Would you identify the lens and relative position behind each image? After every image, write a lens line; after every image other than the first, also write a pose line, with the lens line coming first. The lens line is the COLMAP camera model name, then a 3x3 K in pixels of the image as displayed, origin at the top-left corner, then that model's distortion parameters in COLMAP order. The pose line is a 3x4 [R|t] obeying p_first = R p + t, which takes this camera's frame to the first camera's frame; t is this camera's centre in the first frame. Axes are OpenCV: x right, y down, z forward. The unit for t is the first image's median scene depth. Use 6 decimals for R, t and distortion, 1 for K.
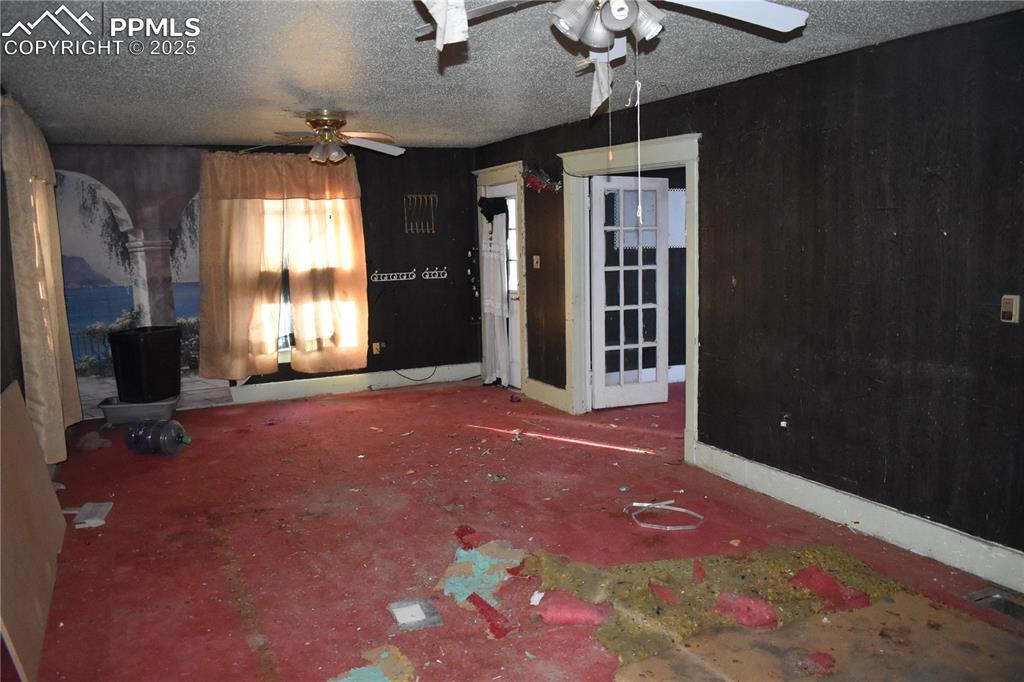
lens RADIAL K [[800.0, 0, 512.0], [0, 800.0, 341.0], [0, 0, 1]] dist [-0.081003, -0.002155]
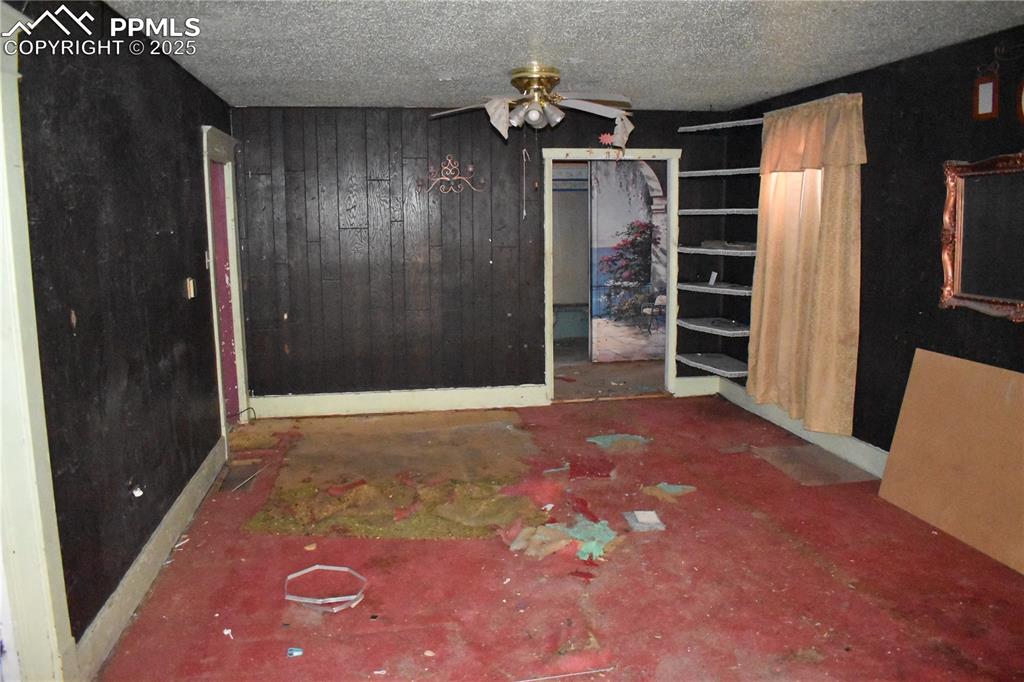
lens RADIAL K [[800.0, 0, 512.0], [0, 800.0, 341.0], [0, 0, 1]] dist [-0.081003, -0.002155]
pose [[-0.964162, -0.008808, 0.265169, -0.113561], [0.063738, 0.962490, 0.263723, -0.123278], [-0.257546, 0.271173, -0.927435, 0.952883]]
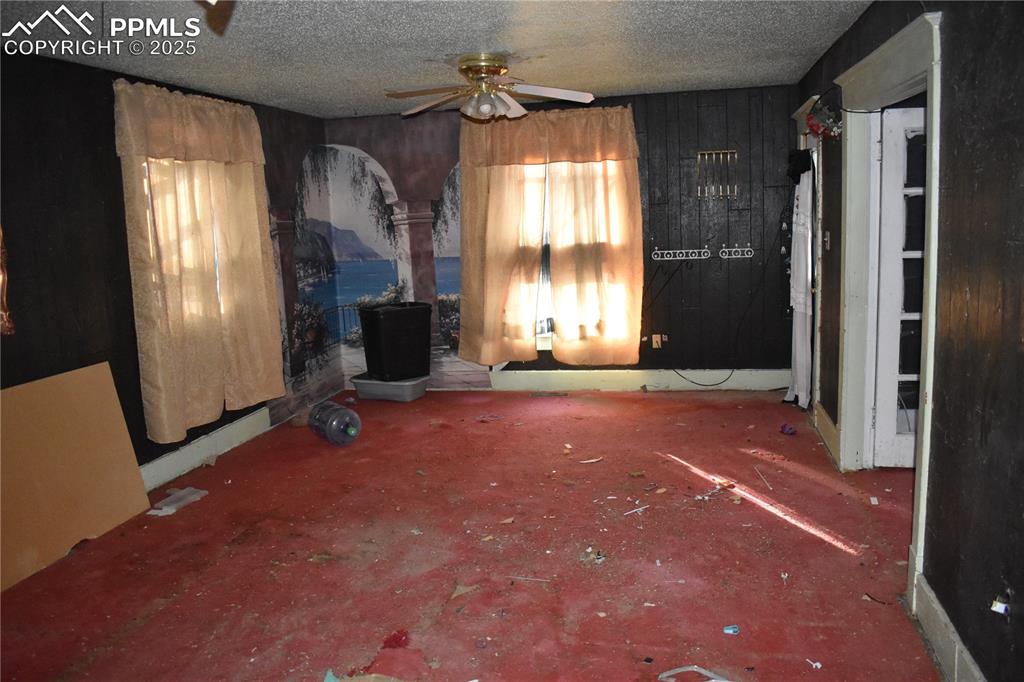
lens RADIAL K [[800.0, 0, 512.0], [0, 800.0, 341.0], [0, 0, 1]] dist [-0.081003, -0.002155]
pose [[0.793077, 0.083880, -0.603318, 0.231284], [-0.054398, 0.996269, 0.067005, -0.042242], [0.606687, -0.020321, 0.794681, 0.283767]]
